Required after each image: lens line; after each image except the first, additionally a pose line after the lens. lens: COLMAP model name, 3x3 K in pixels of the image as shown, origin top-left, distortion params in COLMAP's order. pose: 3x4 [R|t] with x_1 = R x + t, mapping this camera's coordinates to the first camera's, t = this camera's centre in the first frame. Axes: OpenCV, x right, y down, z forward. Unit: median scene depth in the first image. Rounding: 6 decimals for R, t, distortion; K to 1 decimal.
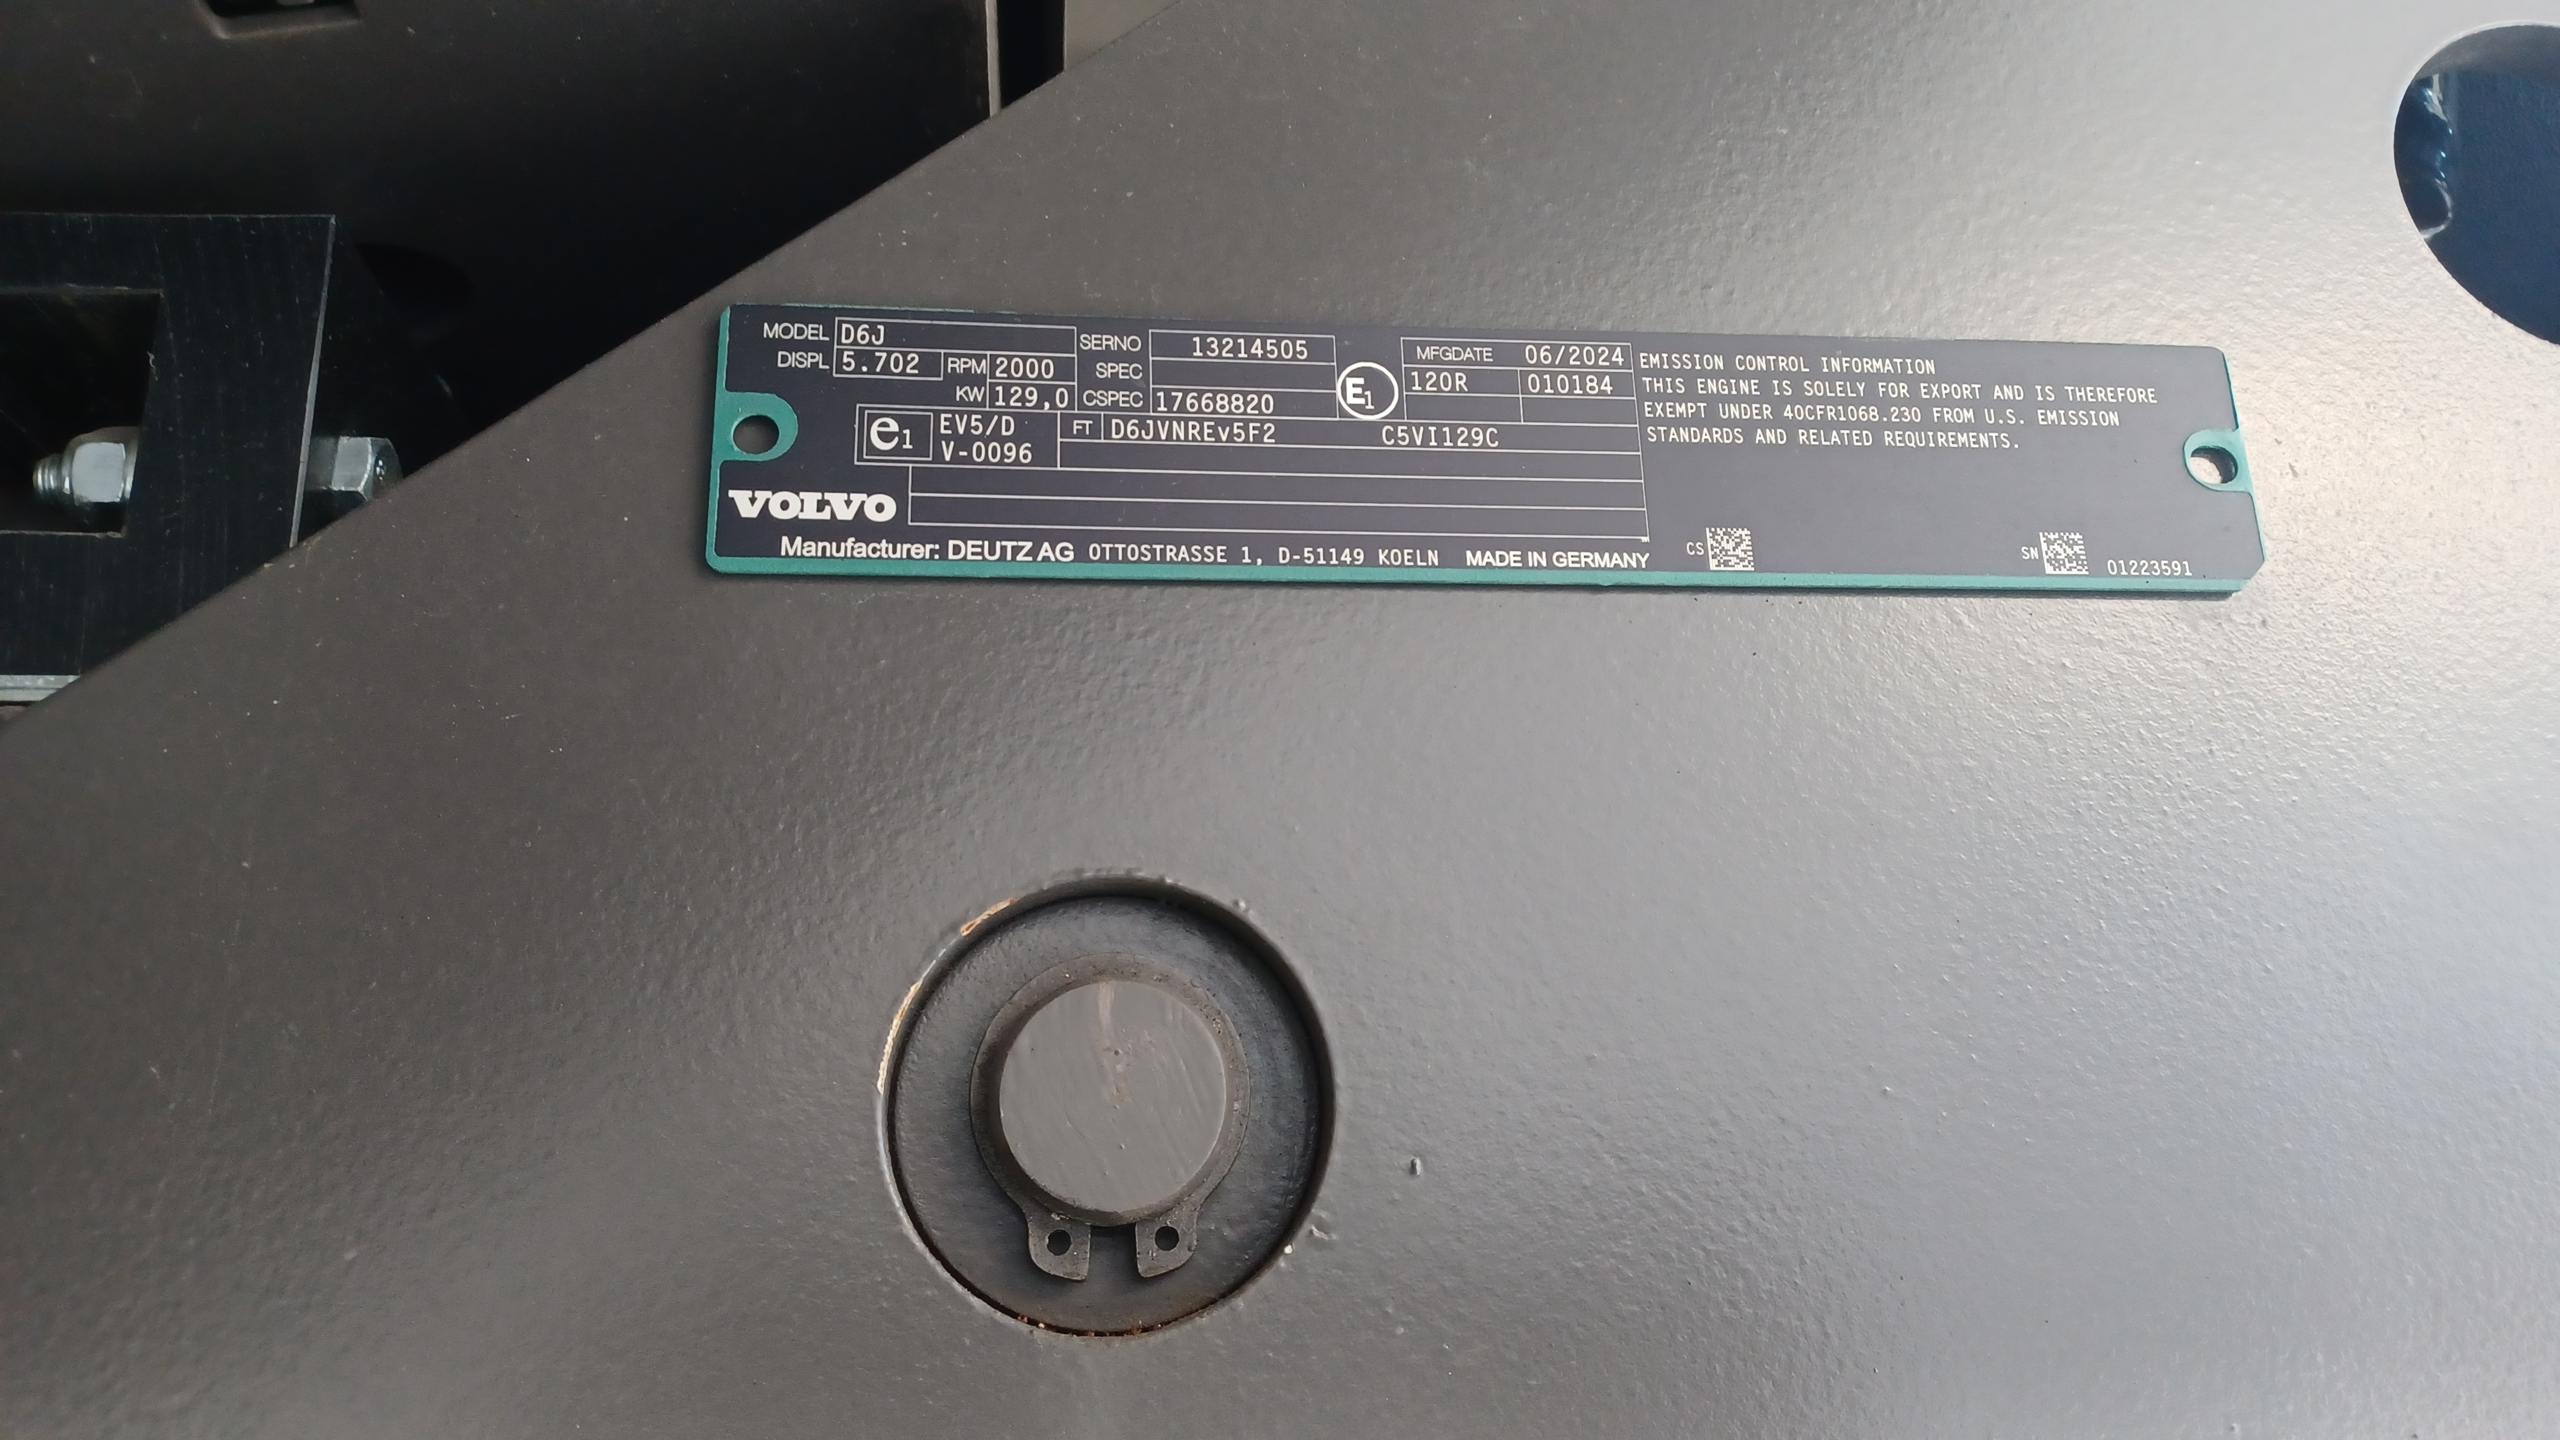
lens RADIAL K [[1837.3, 0, 1280.0], [0, 1837.3, 720.0], [0, 0, 1]] dist [0.062318, -0.042749]
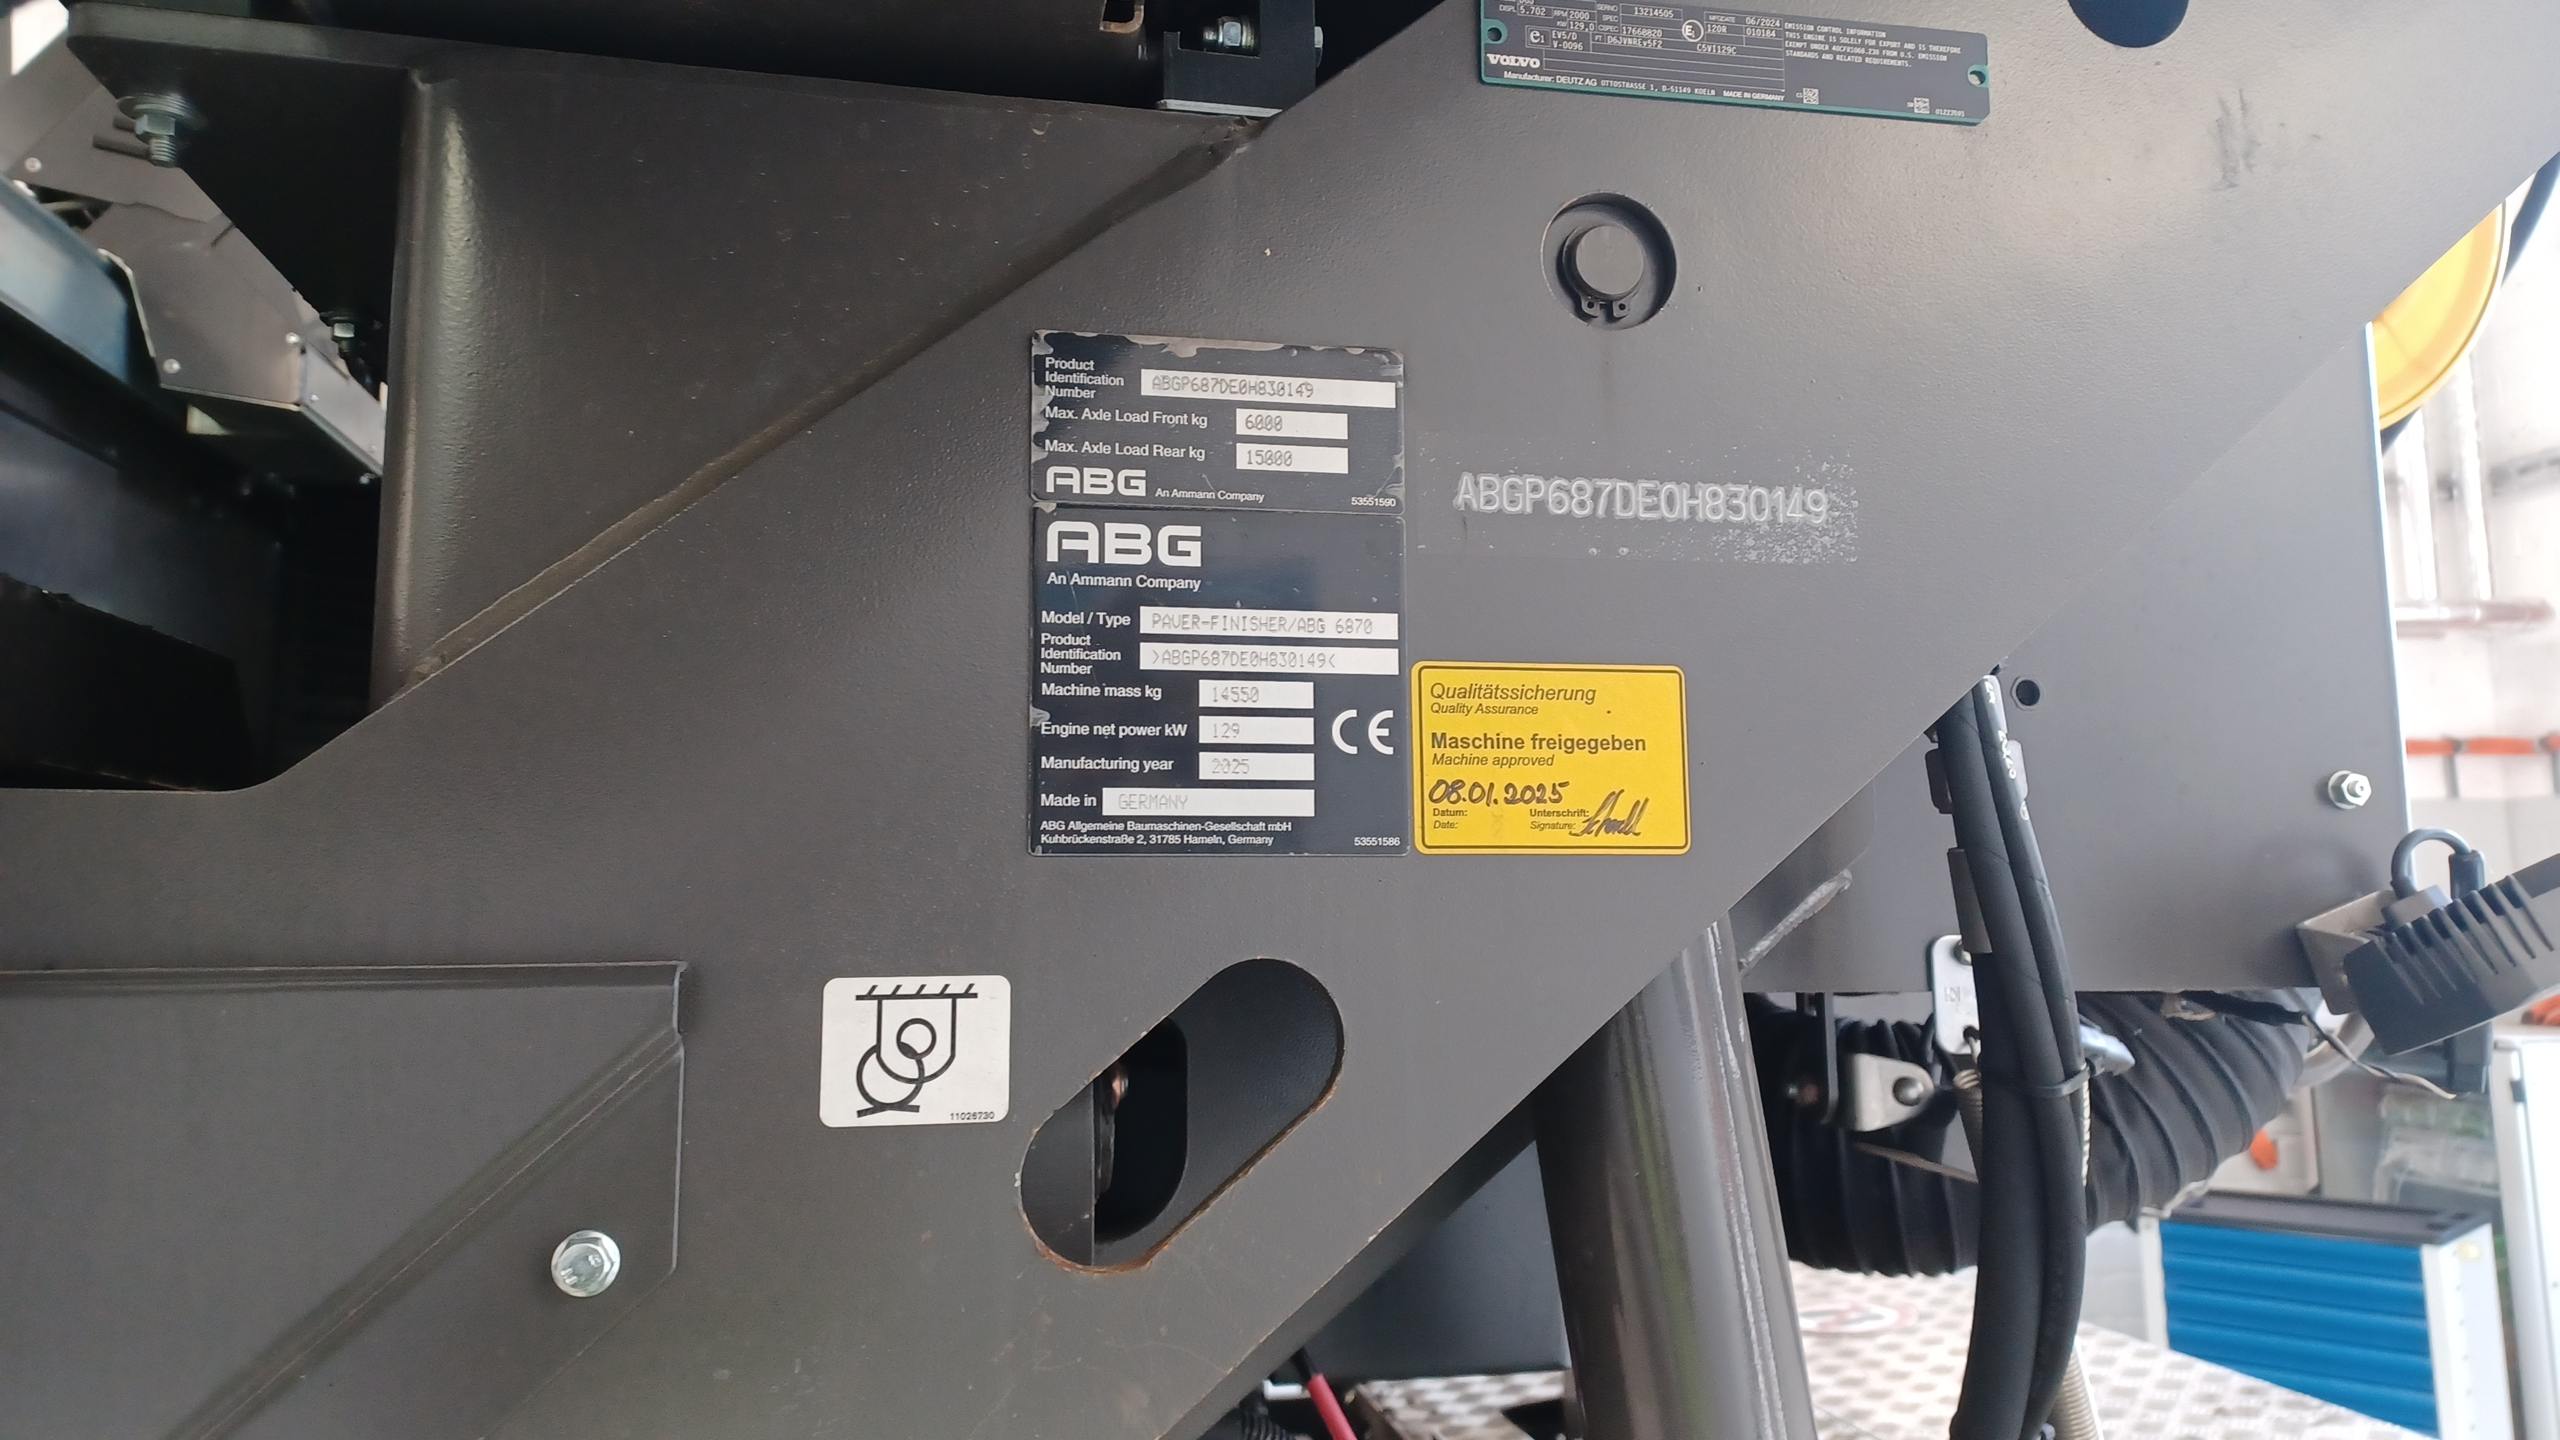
lens RADIAL K [[1837.3, 0, 1280.0], [0, 1837.3, 720.0], [0, 0, 1]] dist [0.062318, -0.042749]
pose [[0.996541, 0.040106, 0.072785, -0.762899], [-0.052666, 0.982290, 0.179810, 0.390631], [-0.064285, -0.183022, 0.981005, -1.996780]]
